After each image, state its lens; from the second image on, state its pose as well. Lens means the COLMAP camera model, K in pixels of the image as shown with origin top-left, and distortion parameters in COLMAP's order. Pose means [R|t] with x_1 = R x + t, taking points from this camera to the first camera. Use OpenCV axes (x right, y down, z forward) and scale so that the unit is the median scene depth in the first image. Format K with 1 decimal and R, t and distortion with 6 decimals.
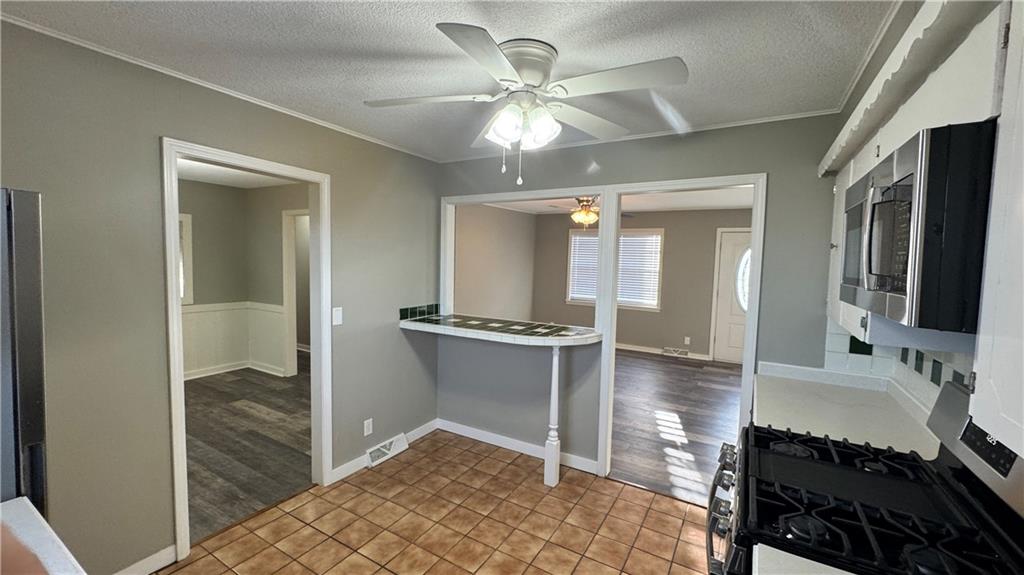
lens RADIAL K [[411.8, 0, 507.7], [0, 411.8, 282.8], [0, 0, 1]] dist [-0.002316, -0.000619]
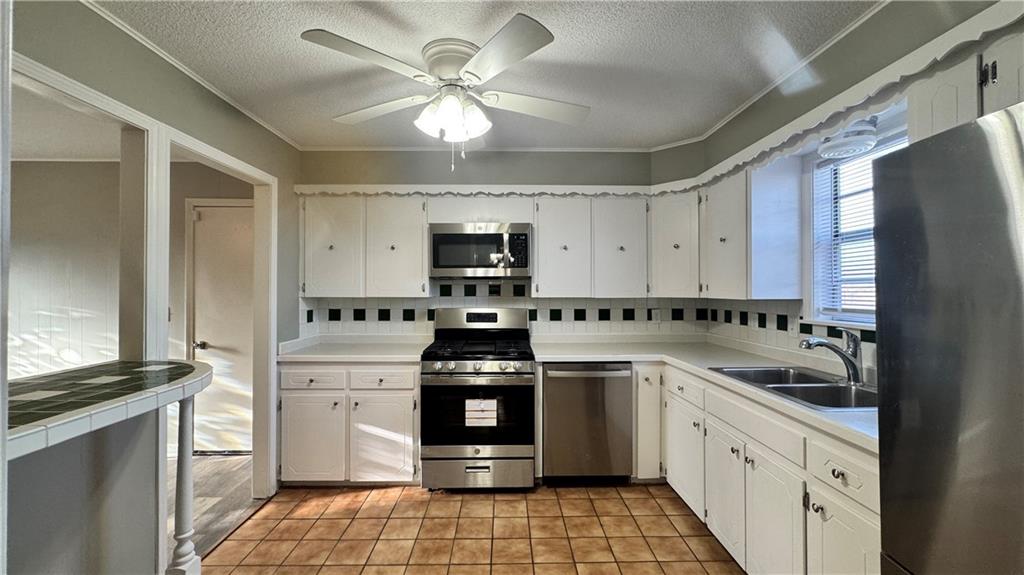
lens RADIAL K [[411.8, 0, 508.6], [0, 411.8, 287.0], [0, 0, 1]] dist [-0.002316, -0.000619]
pose [[-0.523977, -0.015246, 0.851596, -0.479802], [0.036142, 0.998541, 0.040115, 0.007764], [-0.850965, 0.051798, -0.522661, 0.737313]]
